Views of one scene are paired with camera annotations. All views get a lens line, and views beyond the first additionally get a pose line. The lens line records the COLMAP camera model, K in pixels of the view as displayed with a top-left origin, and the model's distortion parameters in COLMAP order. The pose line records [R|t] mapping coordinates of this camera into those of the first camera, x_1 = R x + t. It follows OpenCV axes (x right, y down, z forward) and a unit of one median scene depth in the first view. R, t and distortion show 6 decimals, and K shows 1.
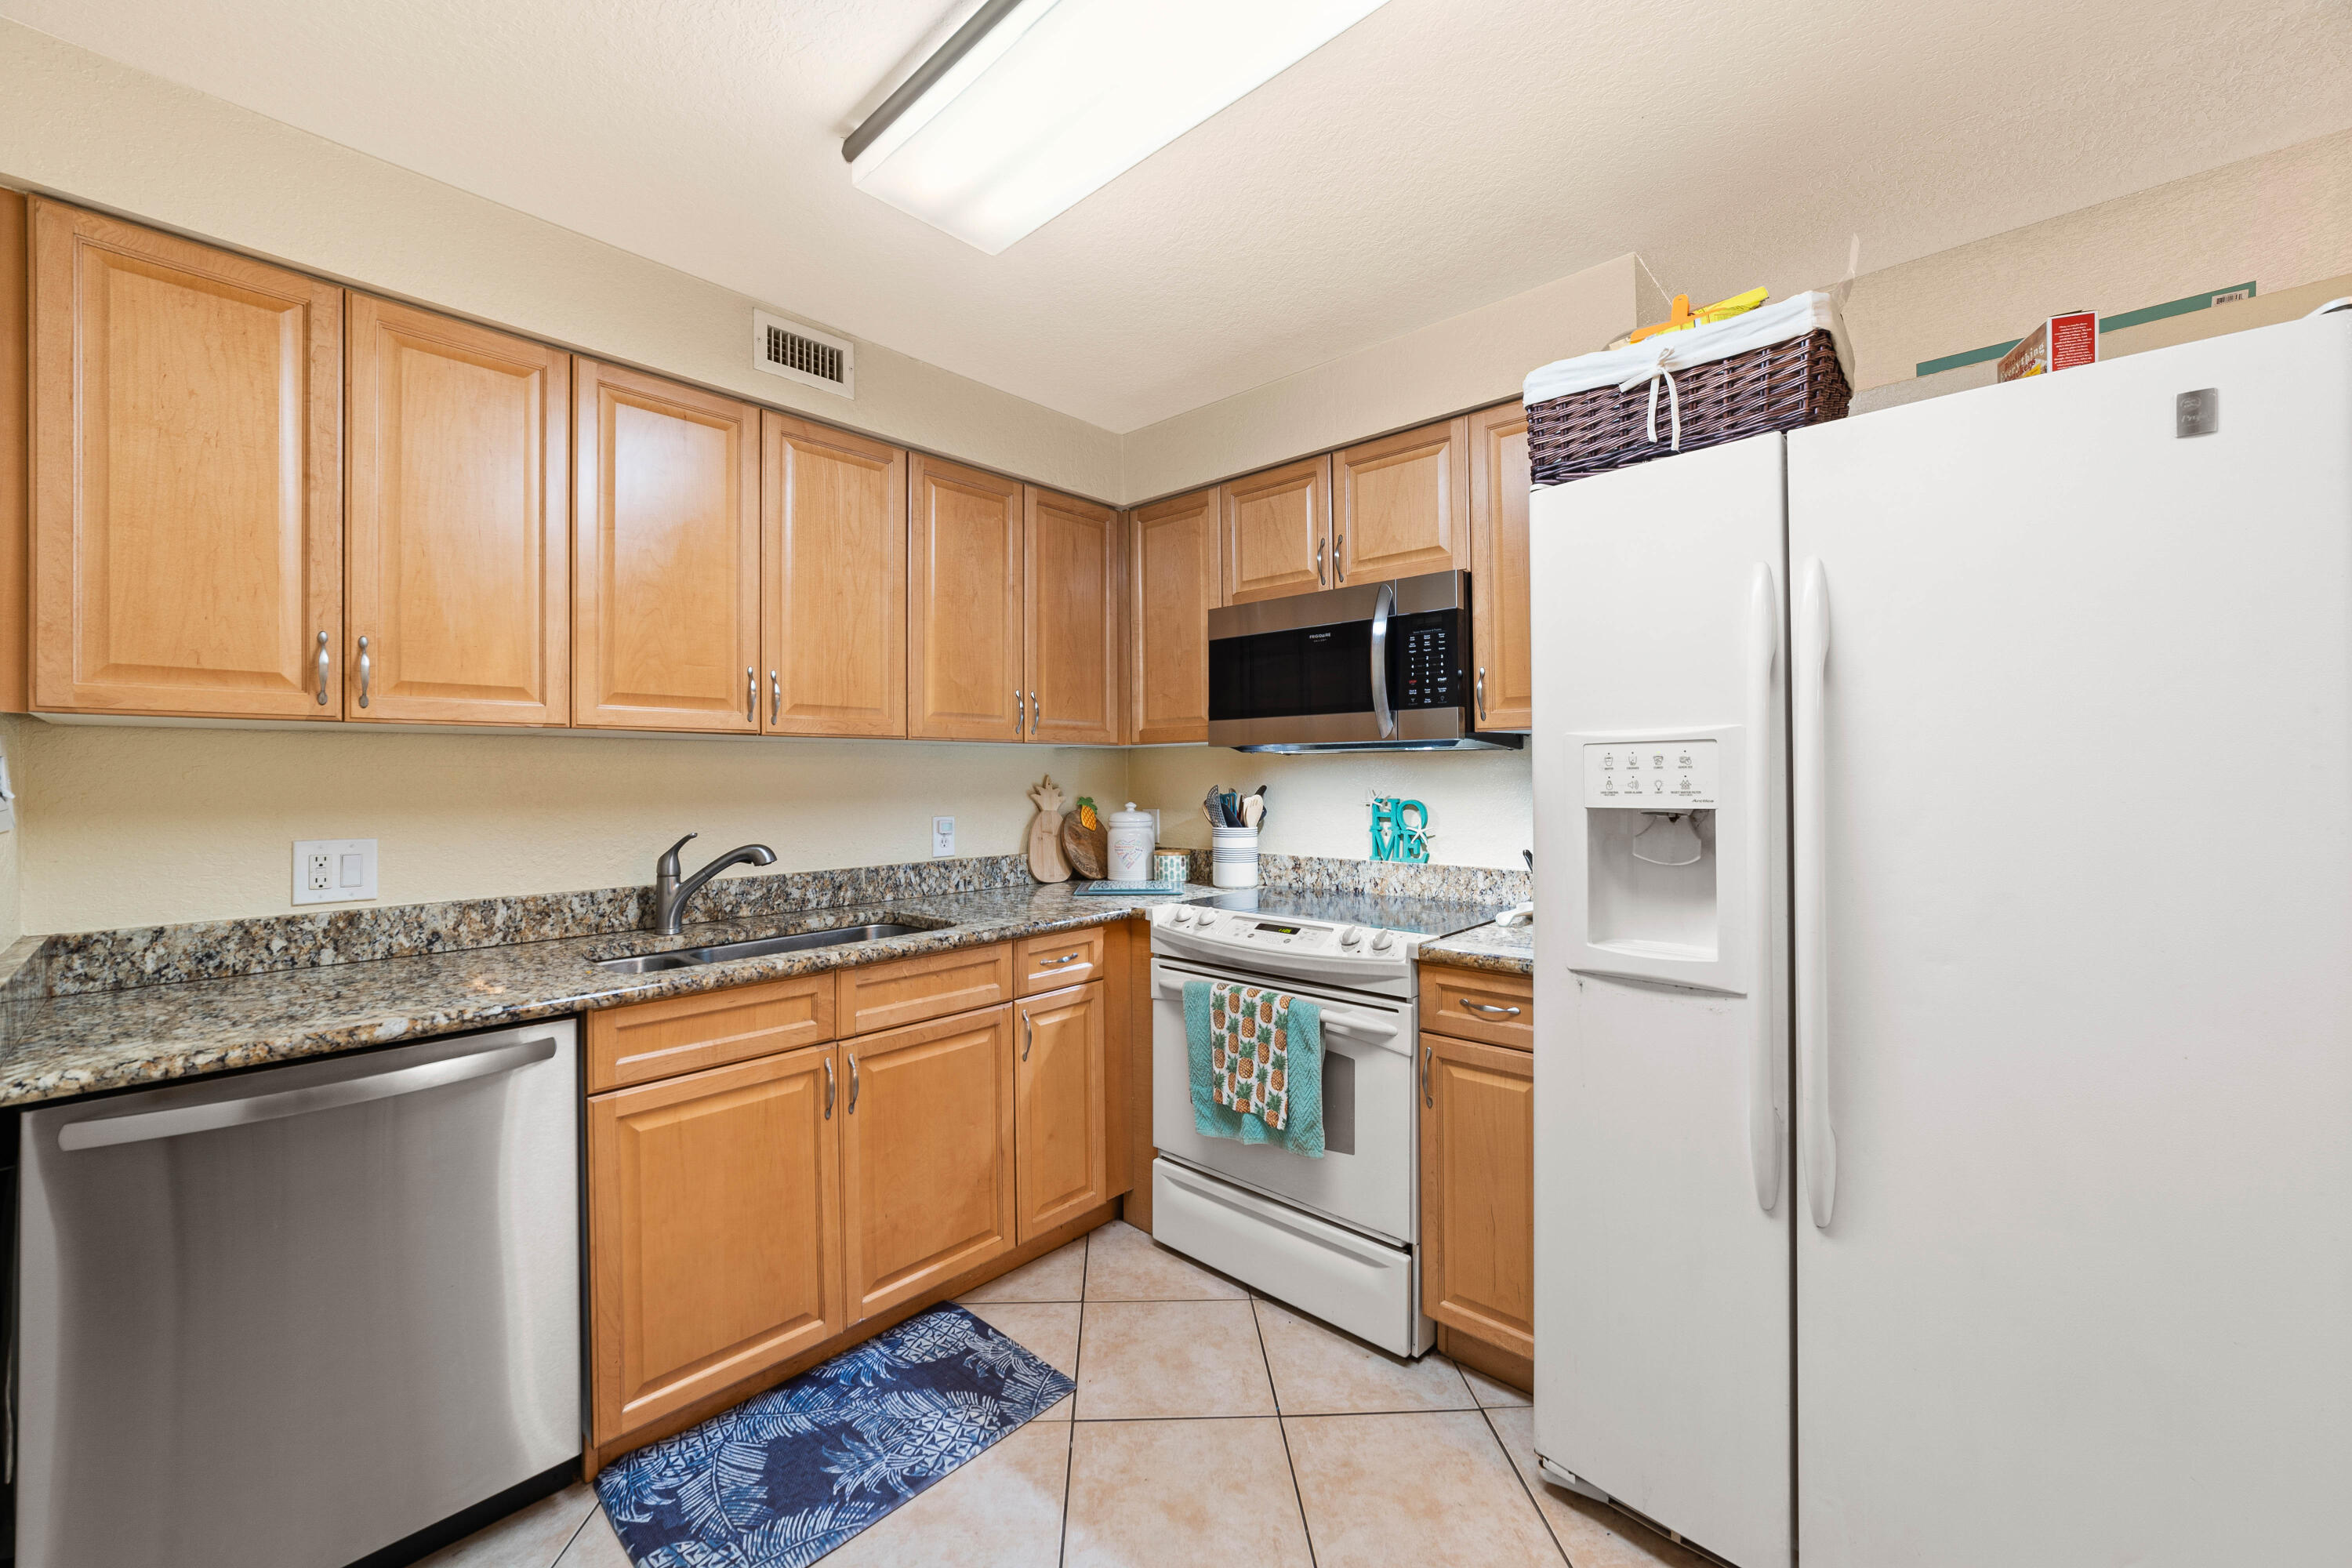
lens RADIAL K [[908.6, 0, 1168.7], [0, 908.6, 786.9], [0, 0, 1]] dist [-0.028309, 0.012040]
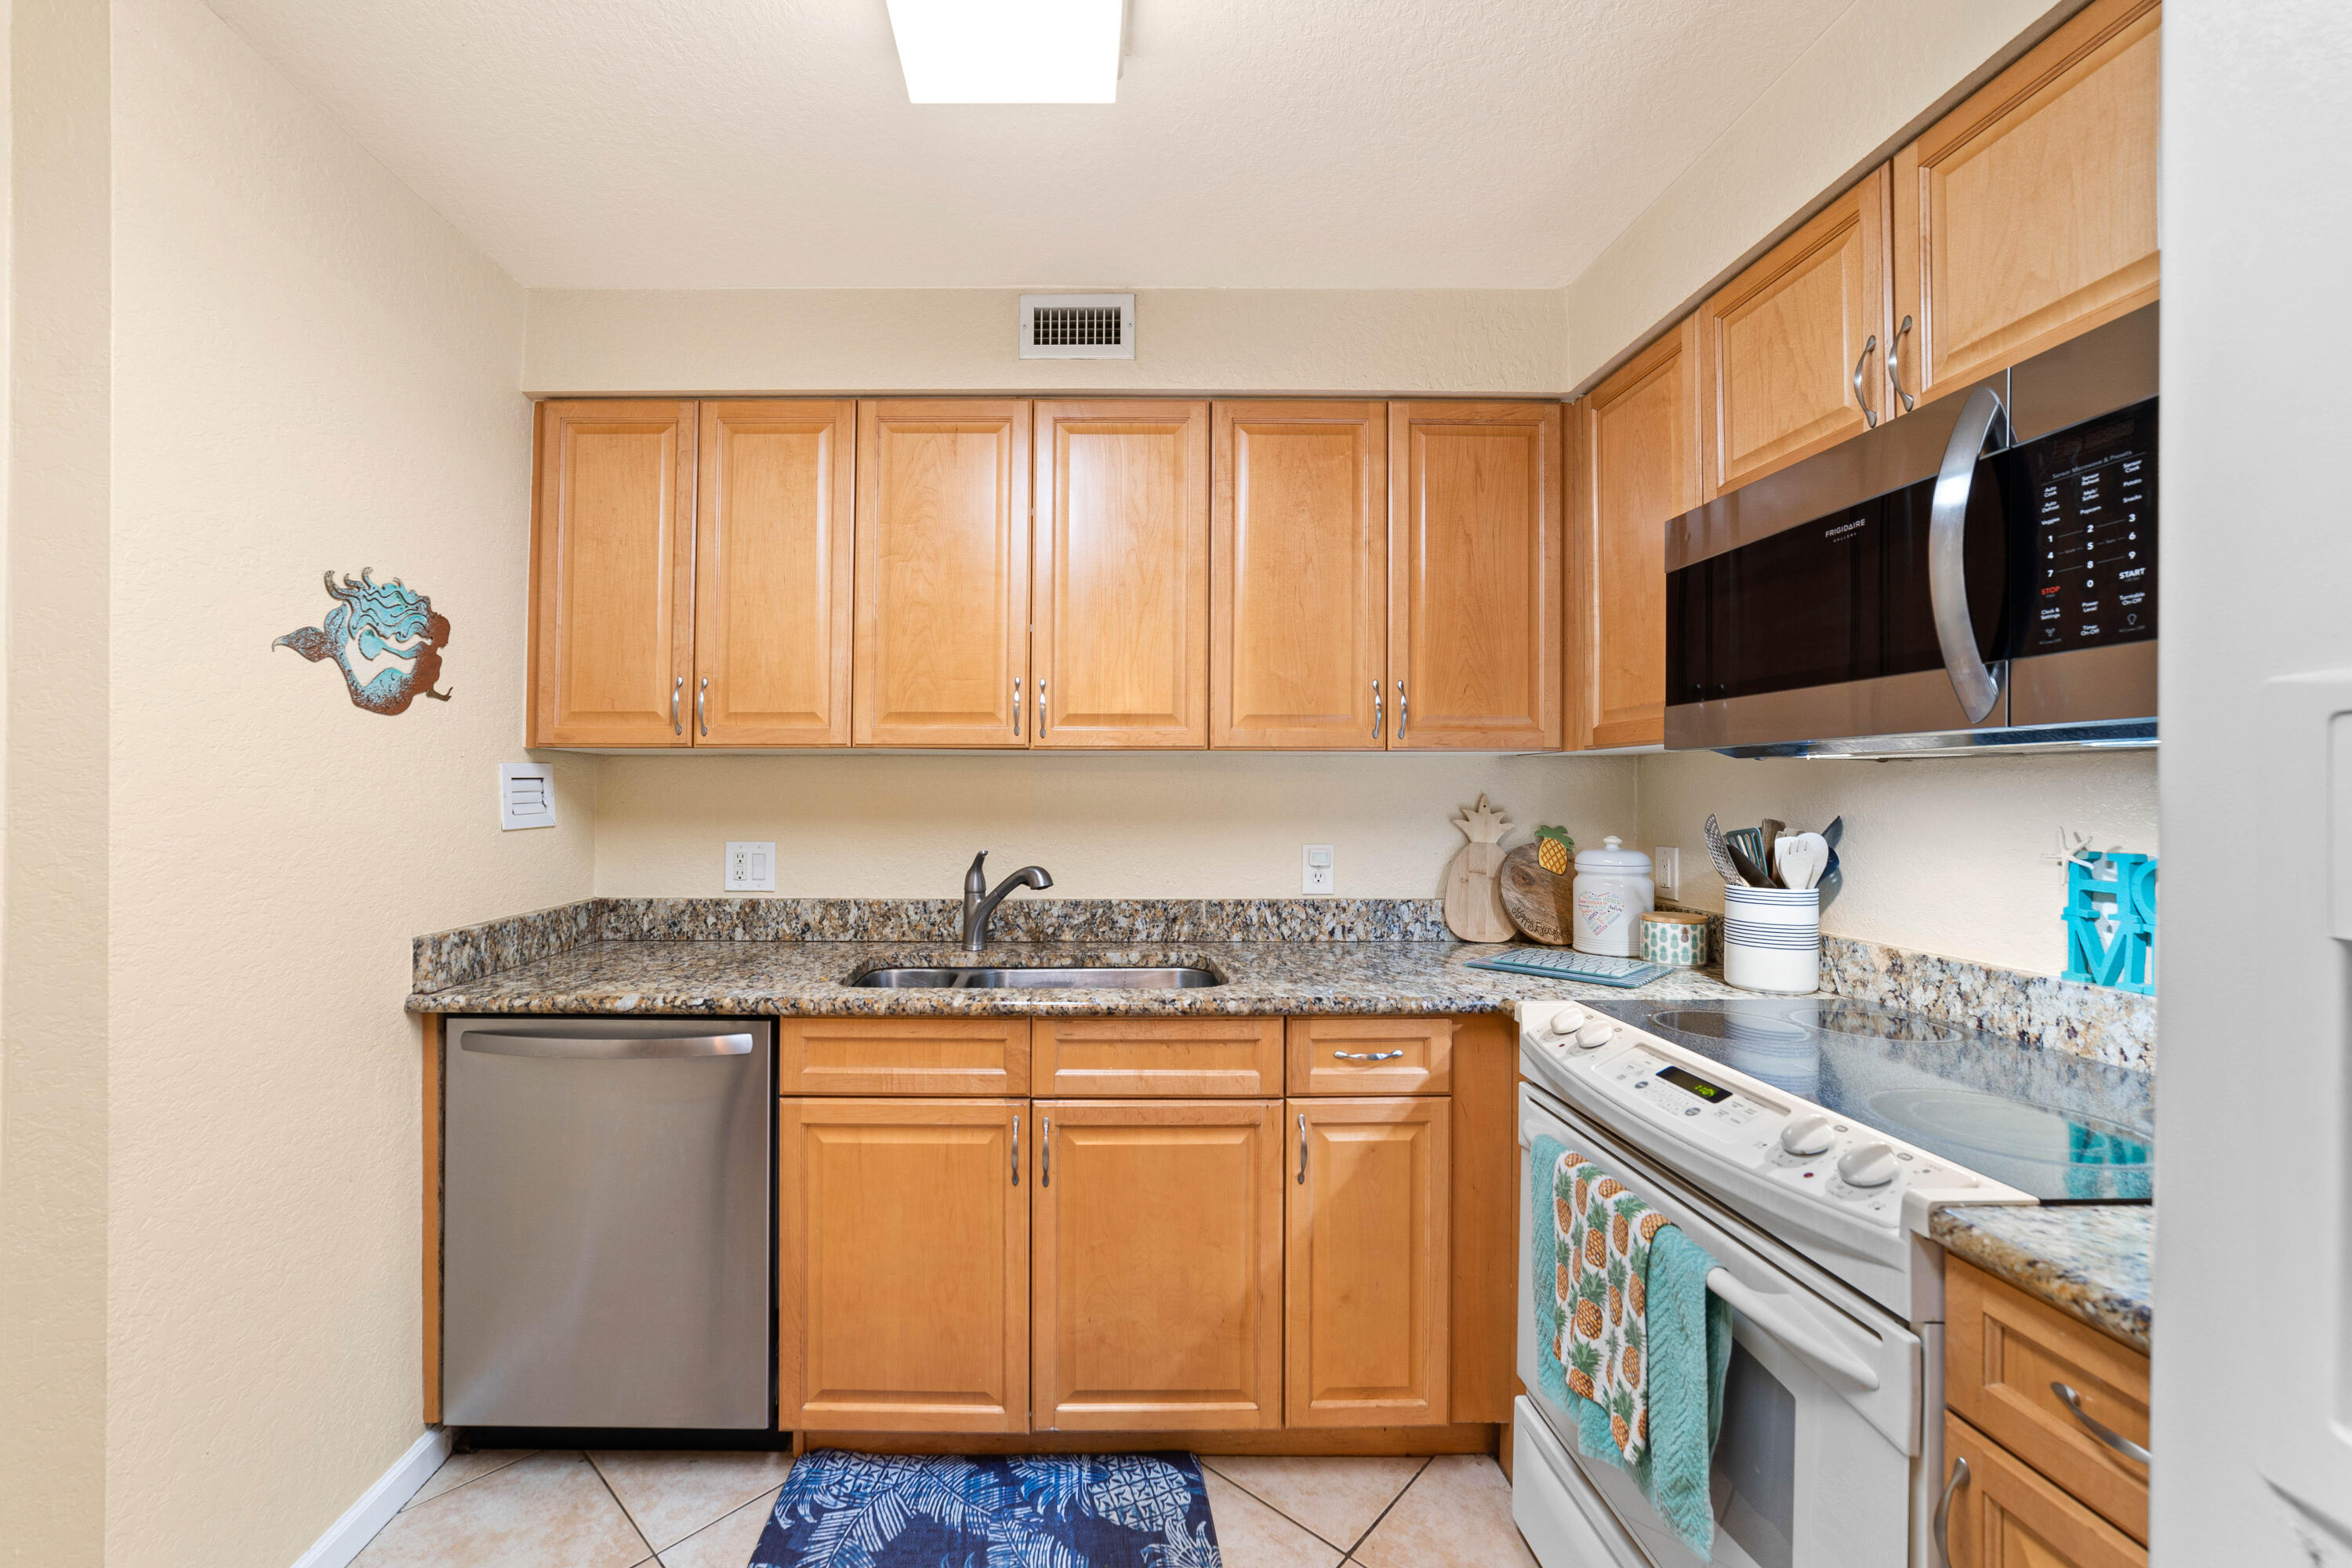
lens RADIAL K [[931.4, 0, 1183.8], [0, 931.4, 795.8], [0, 0, 1]] dist [-0.030818, 0.013753]
pose [[0.683322, 0.011569, -0.730025, 0.327258], [-0.014685, 0.999890, 0.002099, -0.012764], [0.729969, 0.009286, 0.683417, 0.420863]]
